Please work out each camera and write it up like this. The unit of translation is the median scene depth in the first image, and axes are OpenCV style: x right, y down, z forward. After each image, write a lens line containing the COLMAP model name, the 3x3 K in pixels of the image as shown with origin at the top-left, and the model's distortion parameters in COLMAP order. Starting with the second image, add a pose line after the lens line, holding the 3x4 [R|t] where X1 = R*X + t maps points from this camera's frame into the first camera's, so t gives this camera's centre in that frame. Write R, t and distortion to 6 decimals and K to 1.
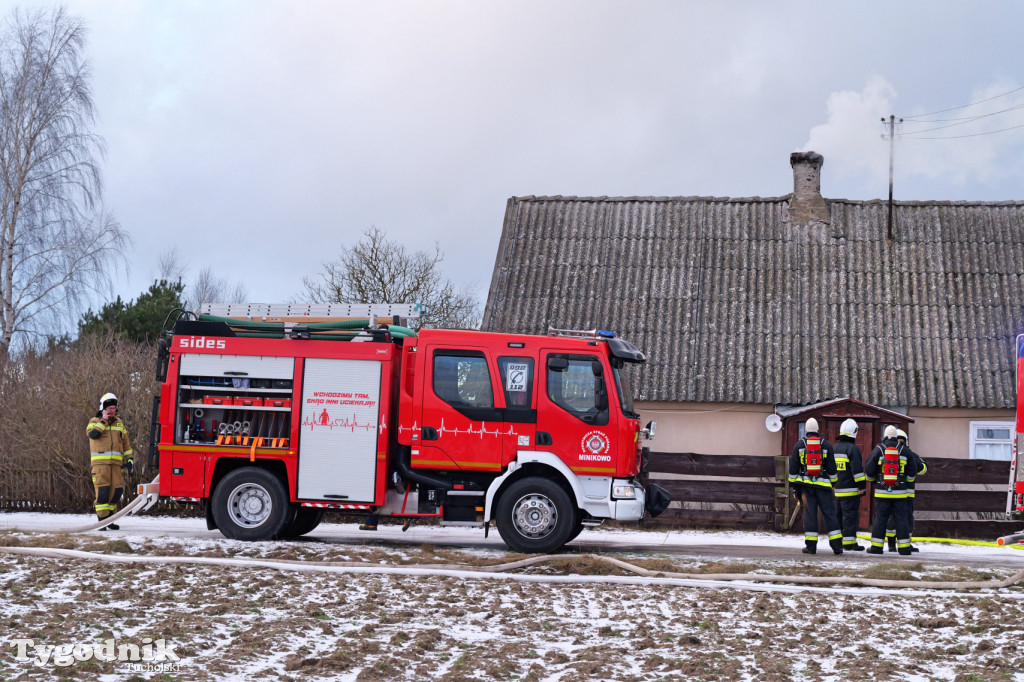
lens RADIAL K [[1927.9, 0, 512.0], [0, 1927.9, 341.0], [0, 0, 1]] dist [0.038556, -0.158669]
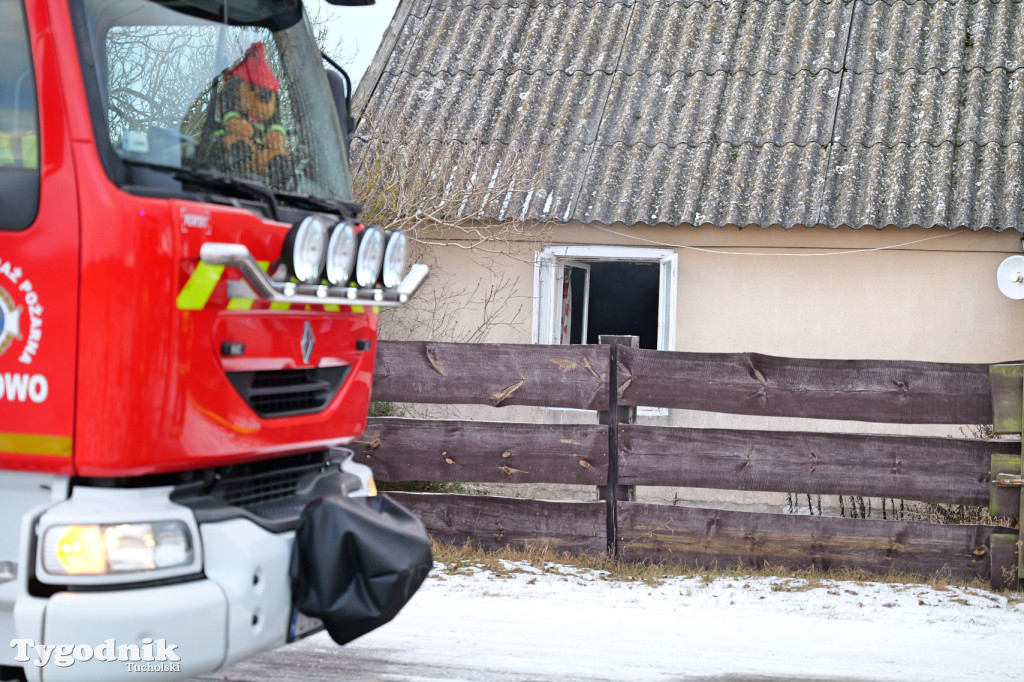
lens RADIAL K [[1888.0, 0, 541.7], [0, 1888.0, 341.2], [0, 0, 1]] dist [-0.004623, 0.047212]
pose [[0.987495, 0.002850, -0.157627, 0.096601], [0.006102, 0.998397, 0.056277, 0.032038], [0.157535, -0.056535, 0.985894, 0.578282]]
